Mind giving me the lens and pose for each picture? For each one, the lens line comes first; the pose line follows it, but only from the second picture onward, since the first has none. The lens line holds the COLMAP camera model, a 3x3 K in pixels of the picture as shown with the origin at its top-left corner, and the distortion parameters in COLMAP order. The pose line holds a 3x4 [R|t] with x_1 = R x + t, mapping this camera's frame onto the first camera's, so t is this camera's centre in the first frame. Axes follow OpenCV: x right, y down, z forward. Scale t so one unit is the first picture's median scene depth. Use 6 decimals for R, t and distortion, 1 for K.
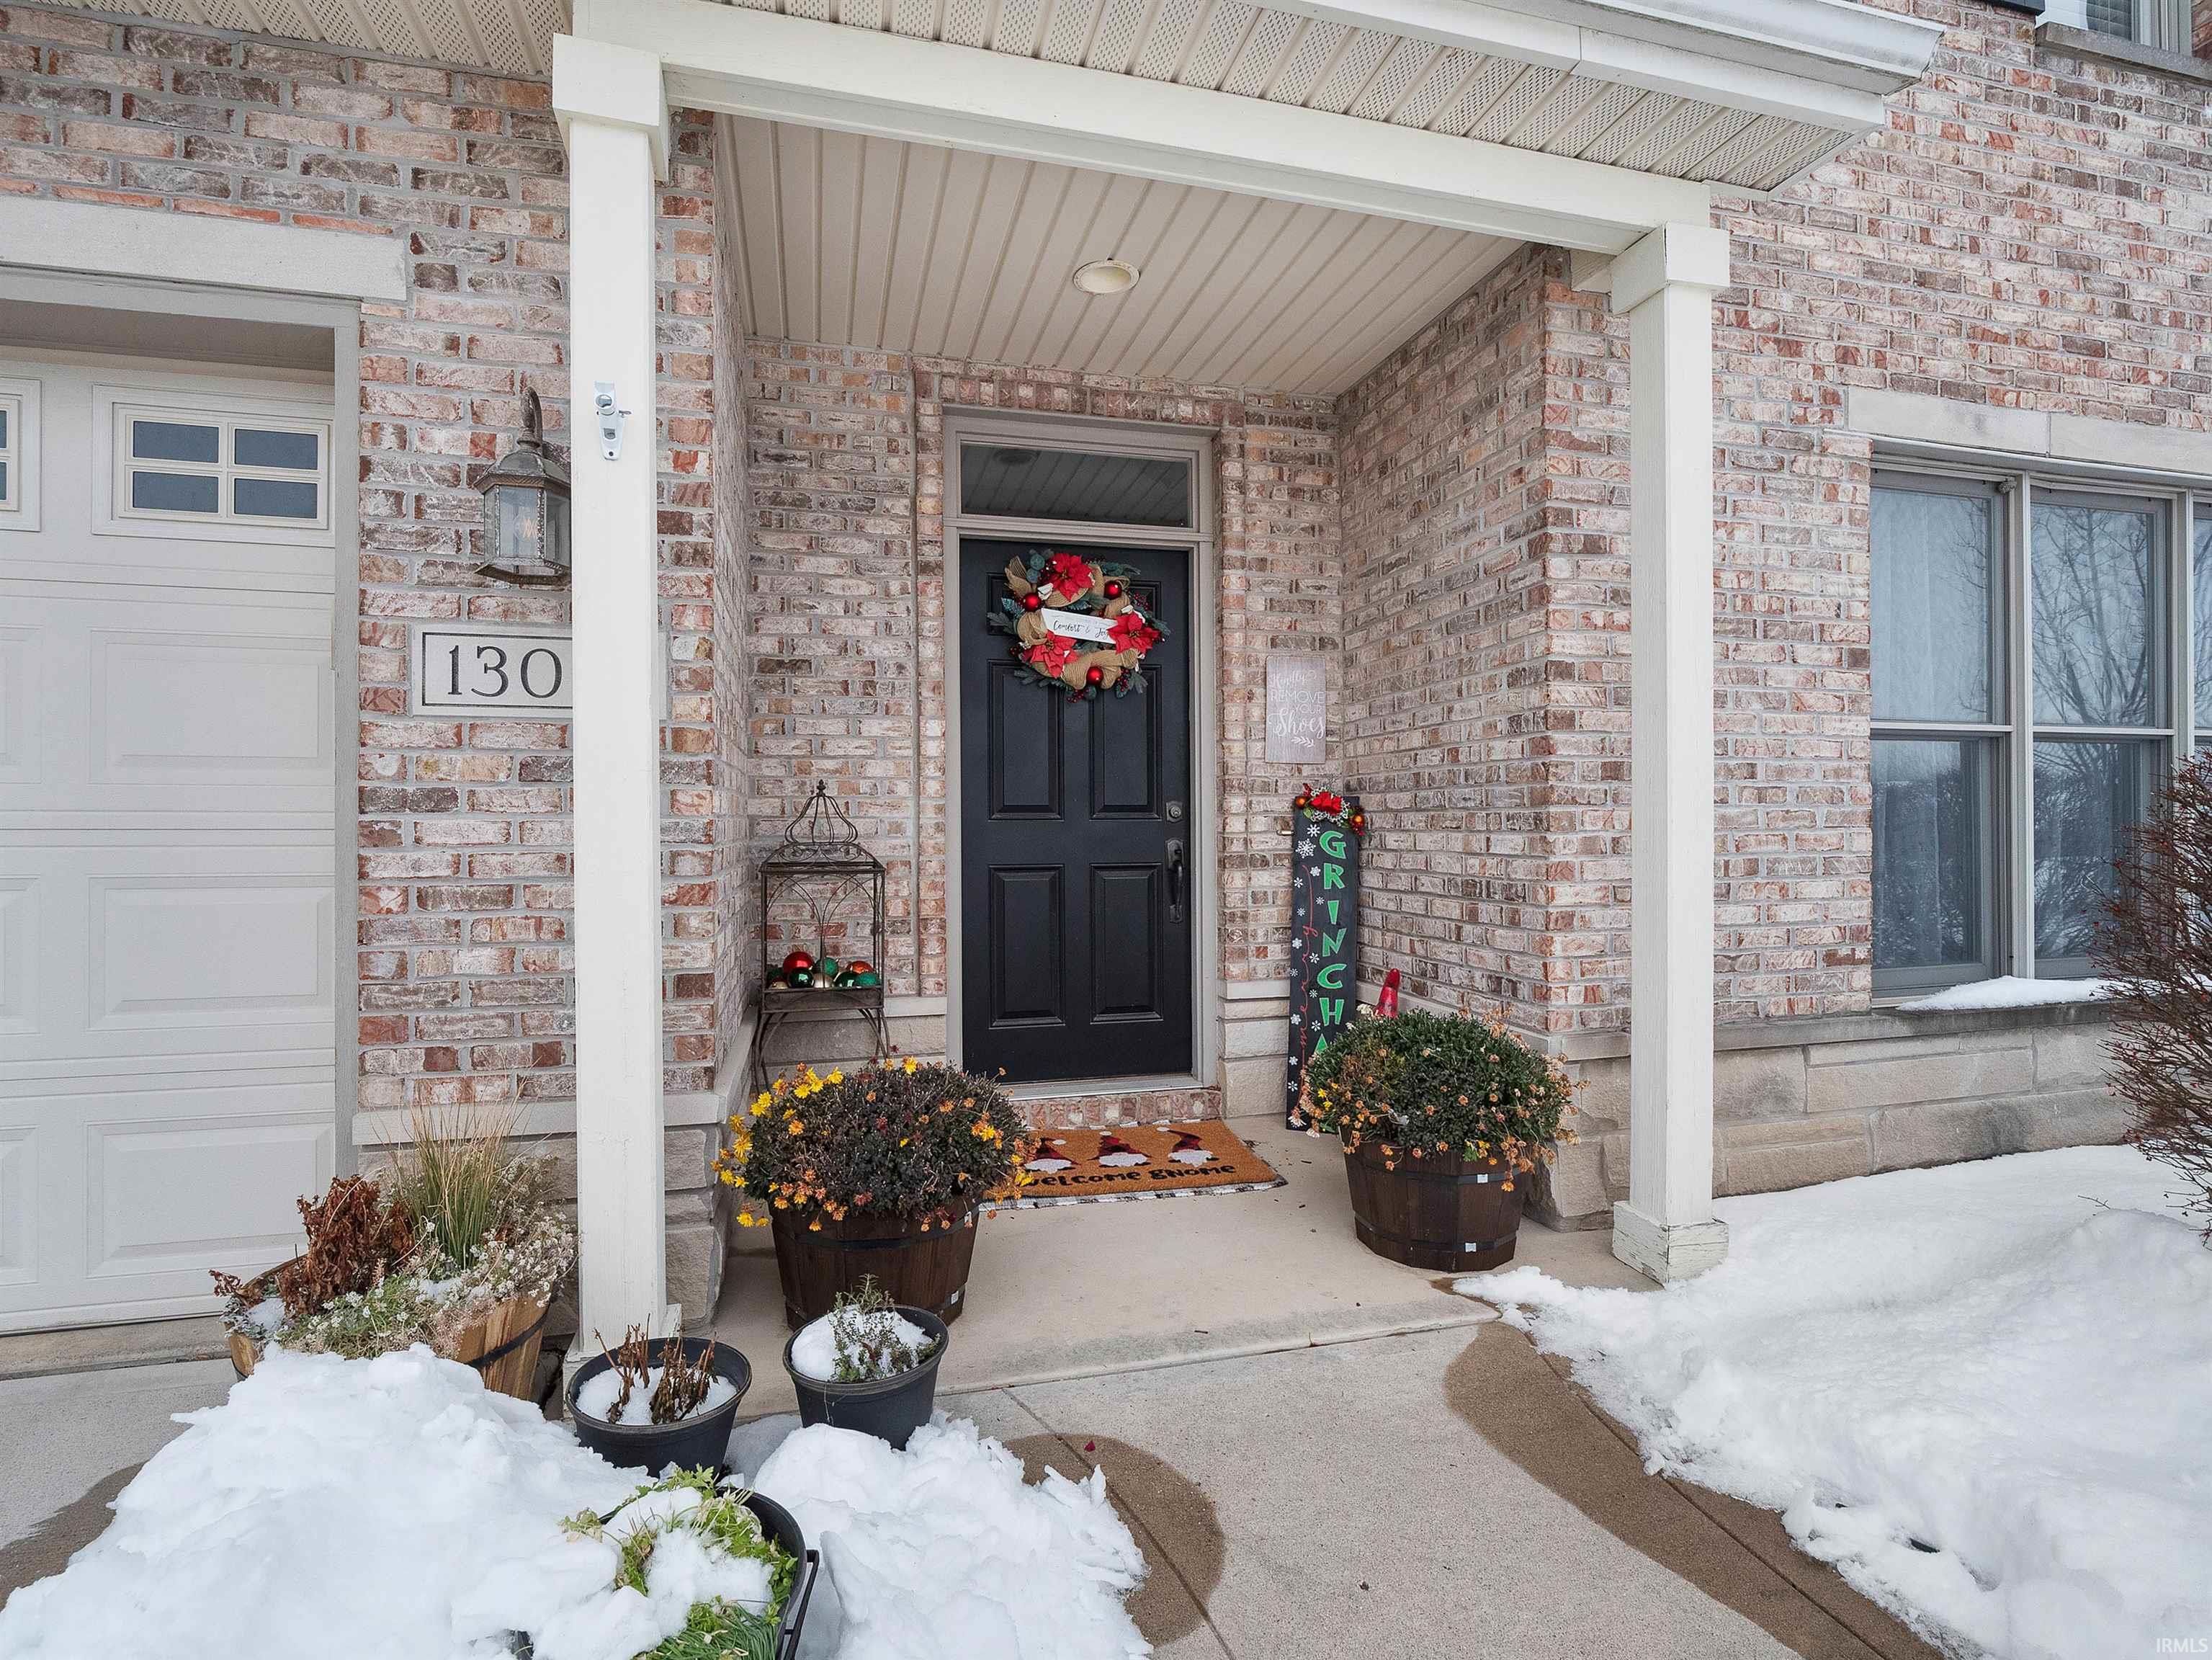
lens RADIAL K [[1080.0, 0, 1107.9], [0, 1080.0, 816.9], [0, 0, 1]] dist [-0.002355, -0.004656]
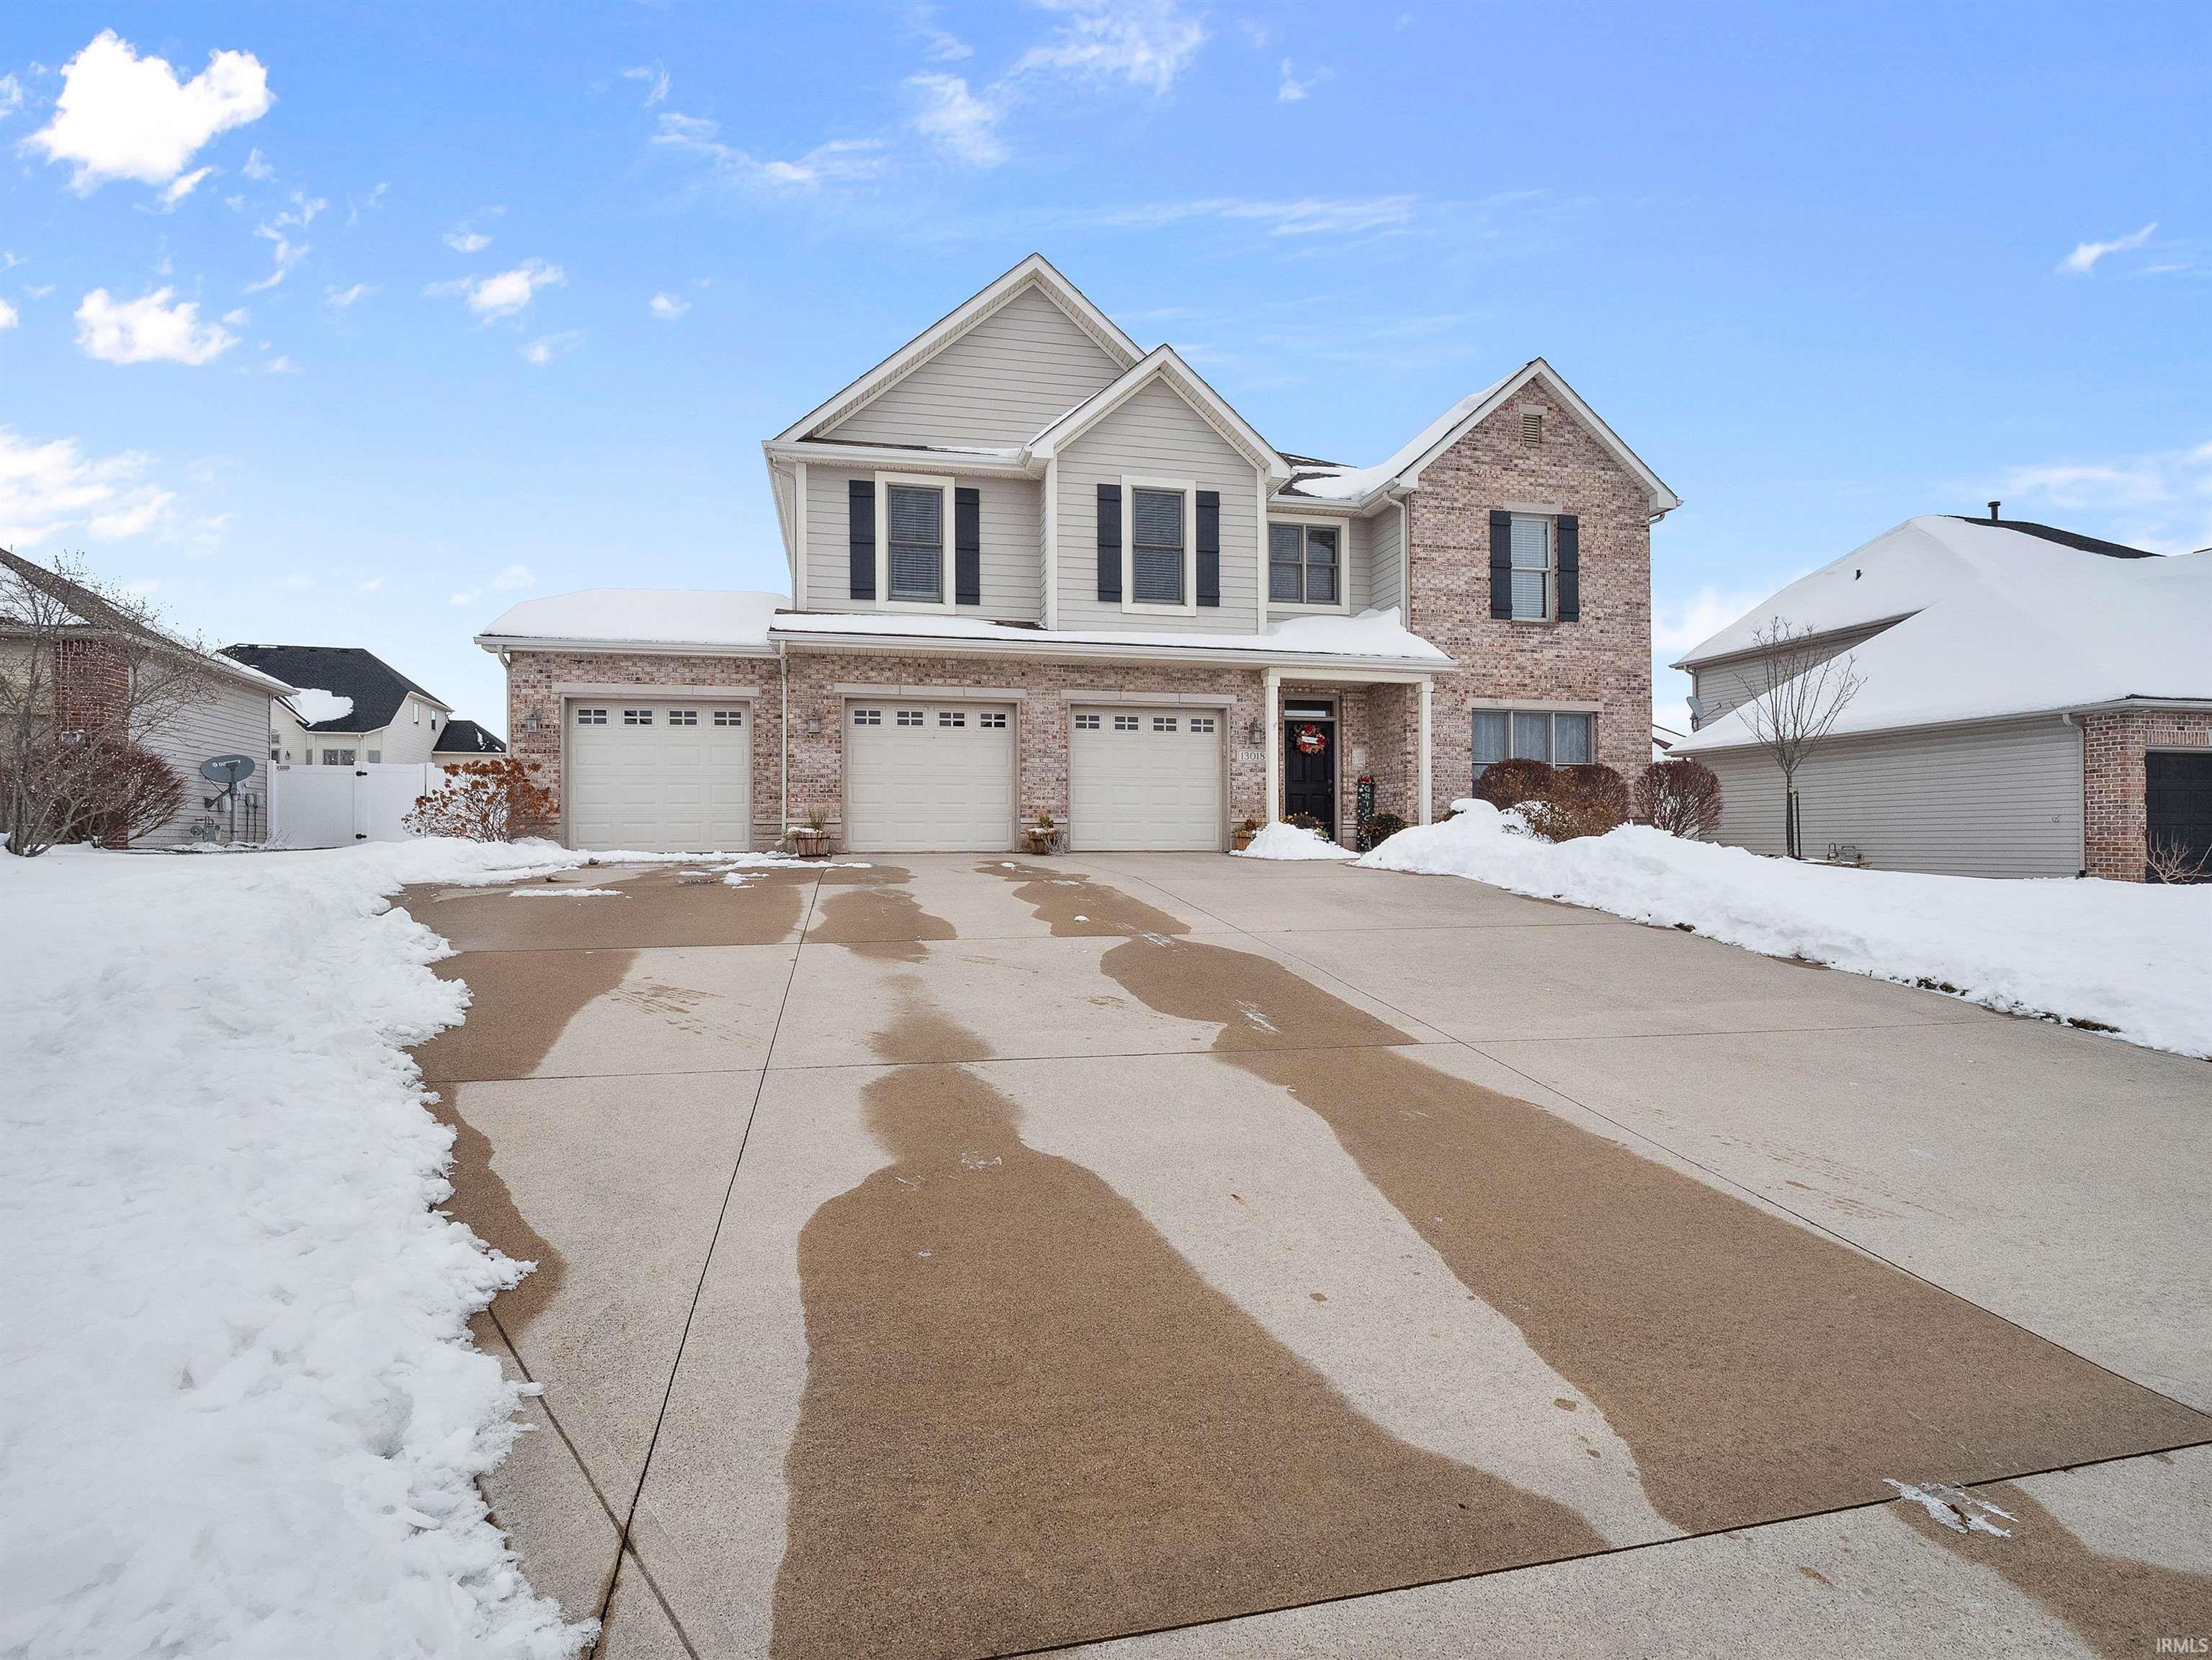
lens RADIAL K [[1080.0, 0, 1102.1], [0, 1080.0, 832.9], [0, 0, 1]] dist [-0.002355, -0.004656]
pose [[0.999490, 0.001504, -0.031905, -0.864720], [-0.001701, 0.999980, -0.006138, 0.275526], [0.031895, 0.006189, 0.999472, -4.056877]]
